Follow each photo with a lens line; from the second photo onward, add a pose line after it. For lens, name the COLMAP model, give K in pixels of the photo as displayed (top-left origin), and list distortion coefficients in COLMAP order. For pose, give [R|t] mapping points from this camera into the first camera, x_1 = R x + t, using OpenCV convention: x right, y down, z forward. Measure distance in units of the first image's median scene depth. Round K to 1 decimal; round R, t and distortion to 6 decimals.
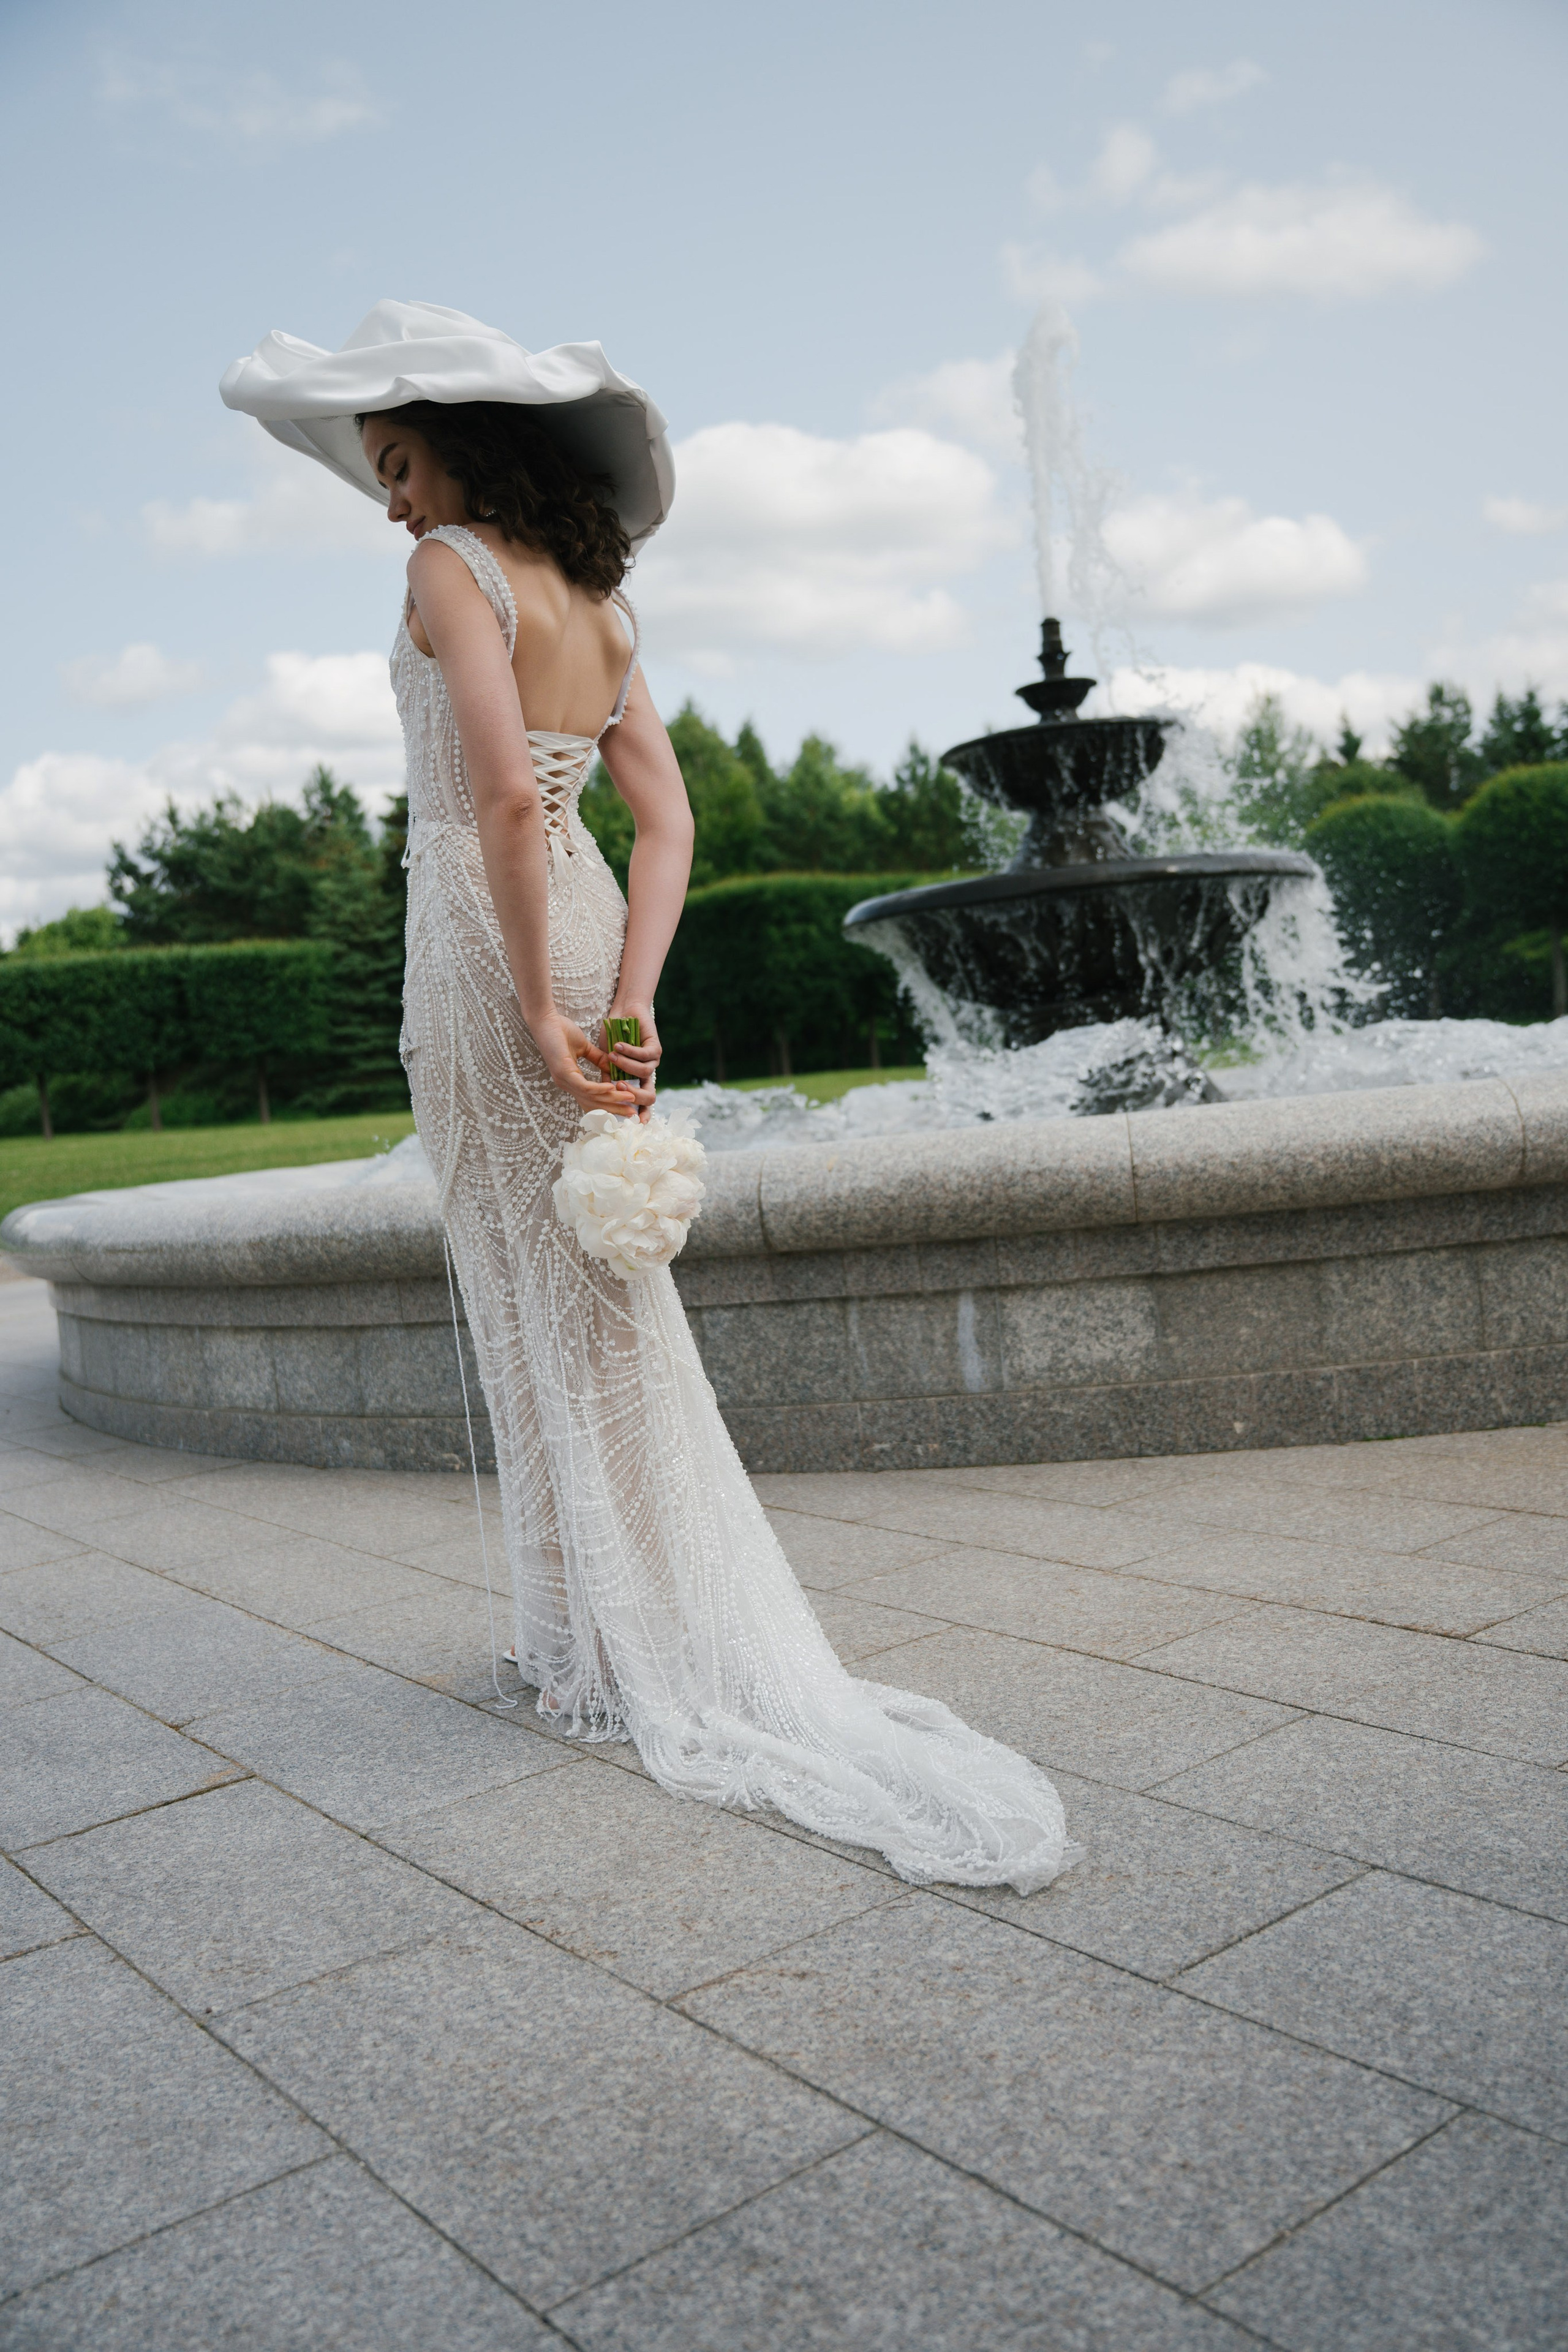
lens RADIAL K [[2011.8, 0, 784.0], [0, 2011.8, 1176.0], [0, 0, 1]] dist [-0.020294, 0.005976]
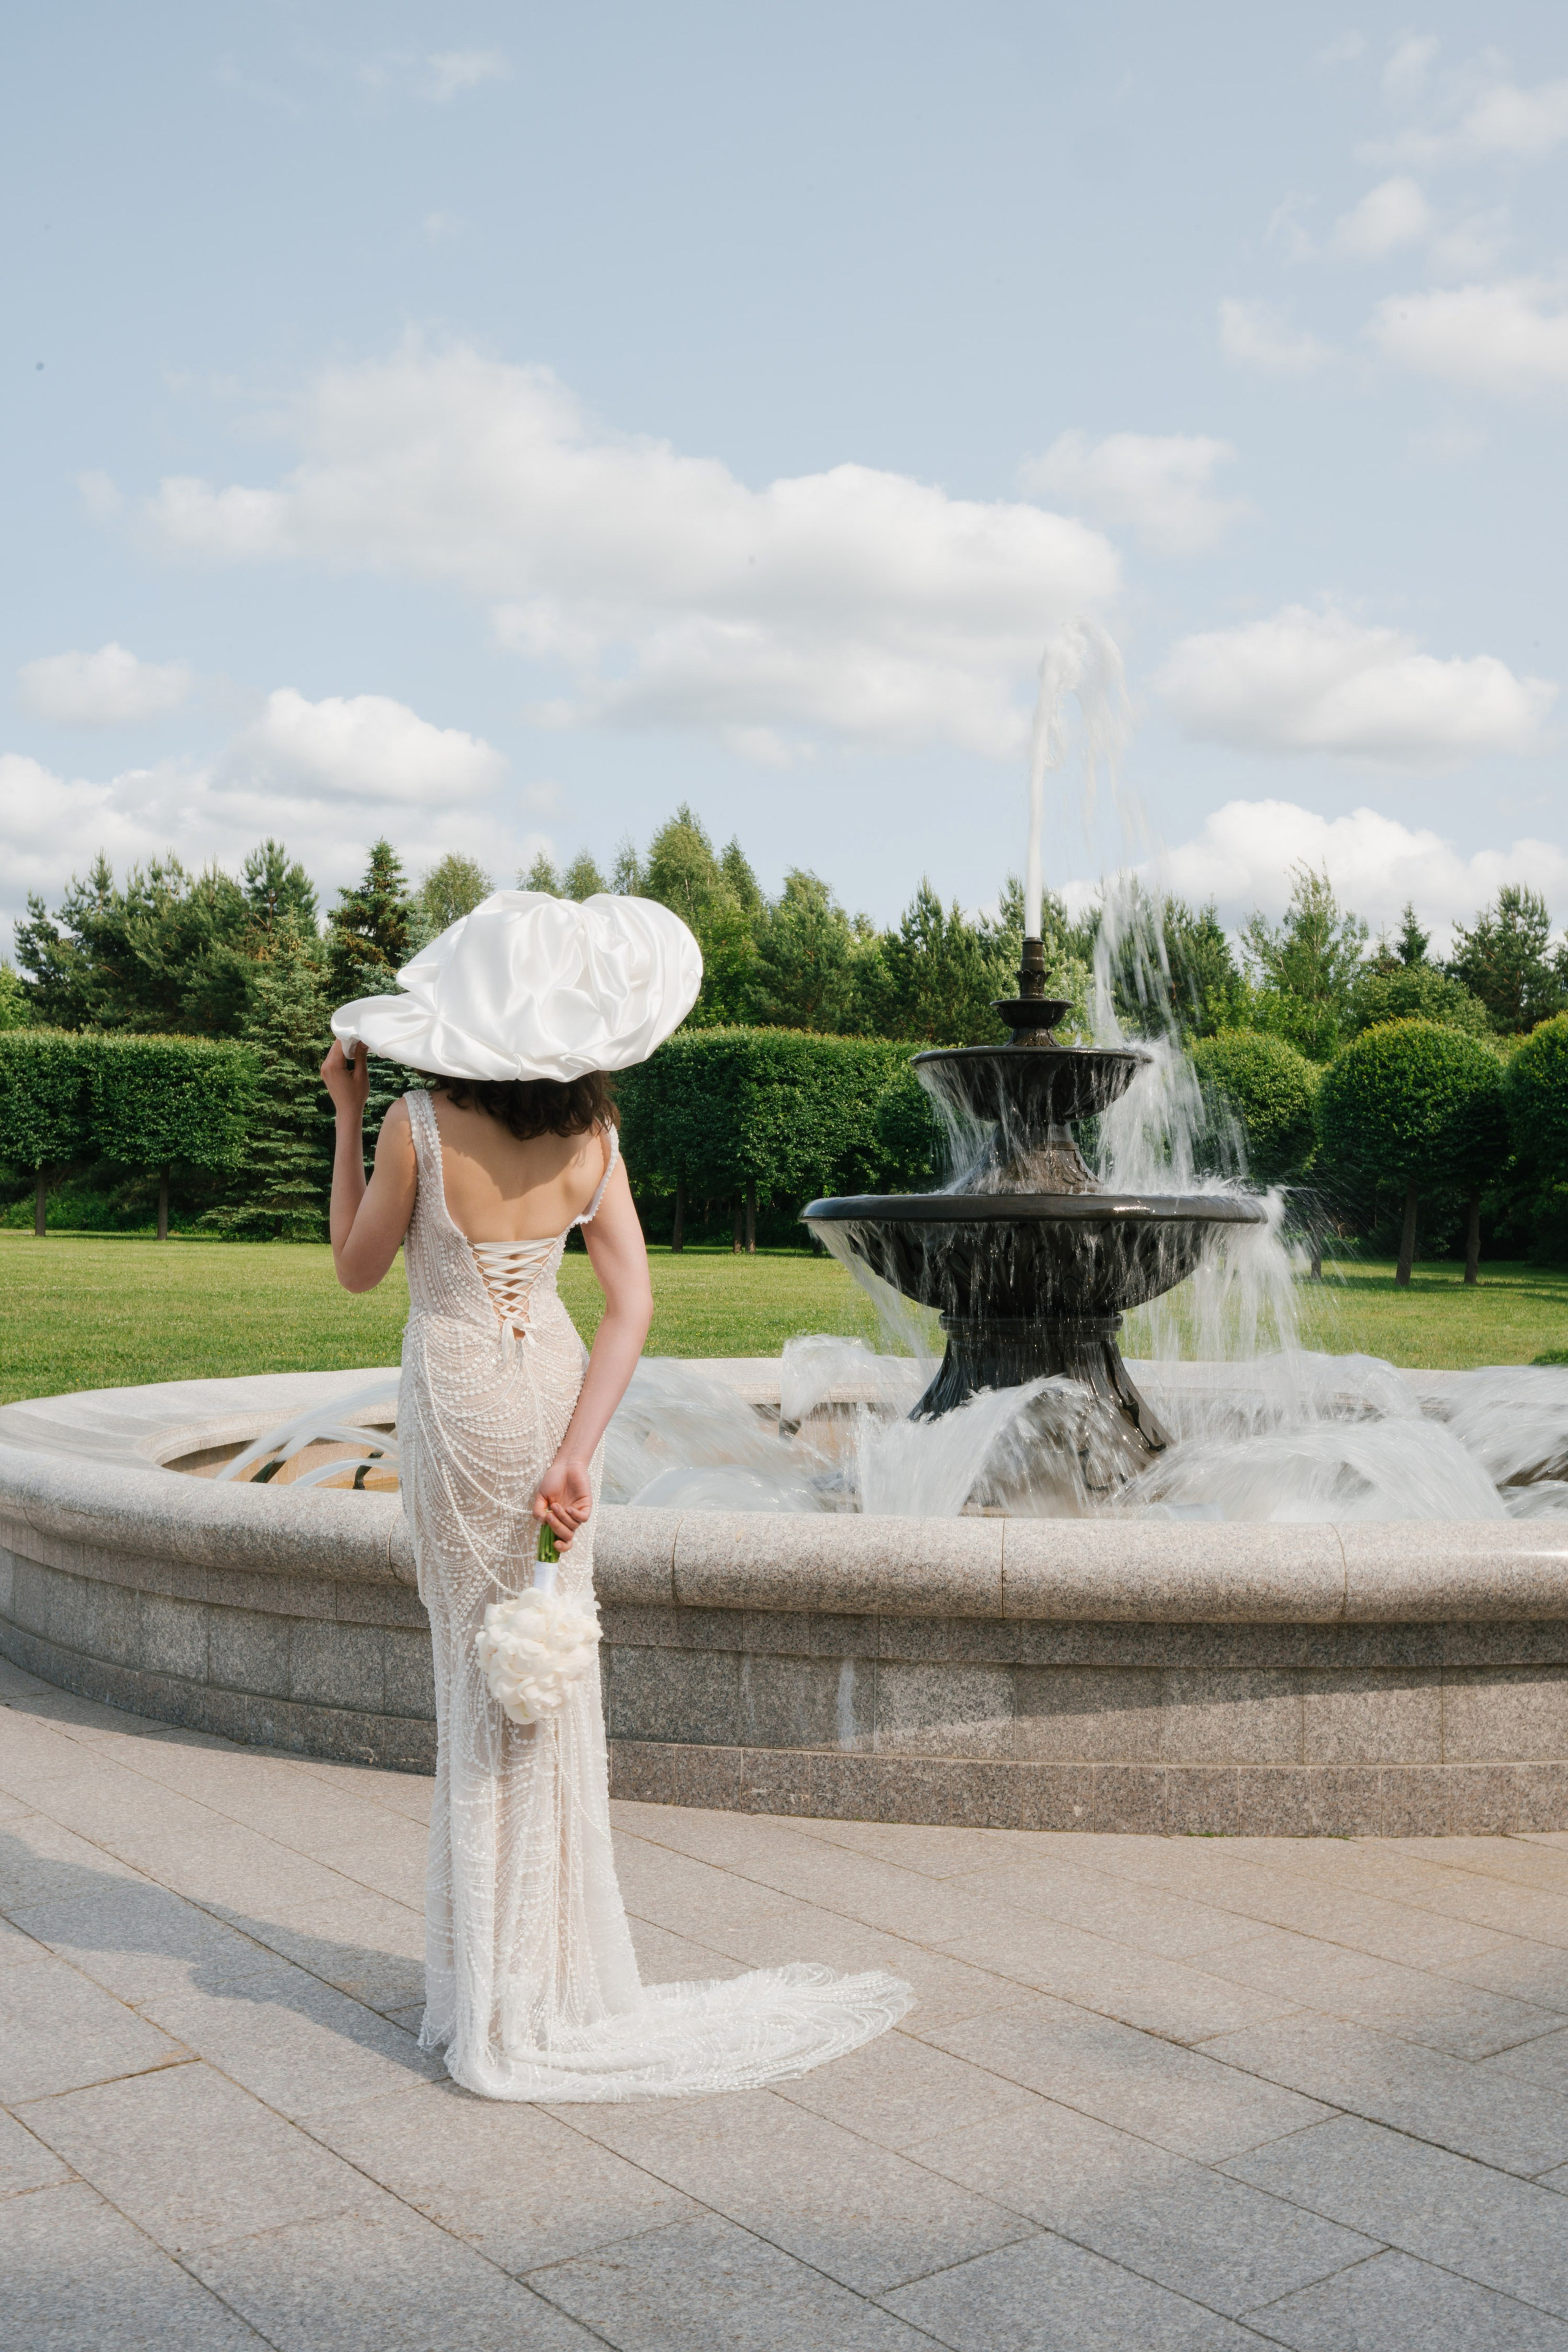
lens RADIAL K [[2276.0, 0, 774.2], [0, 2276.0, 1173.2], [0, 0, 1]] dist [-0.010655, 0.000328]
pose [[0.994258, 0.106744, 0.007544, 0.012042], [-0.105817, 0.991221, -0.079275, -0.112015], [-0.015940, 0.078021, 0.996824, -0.294323]]
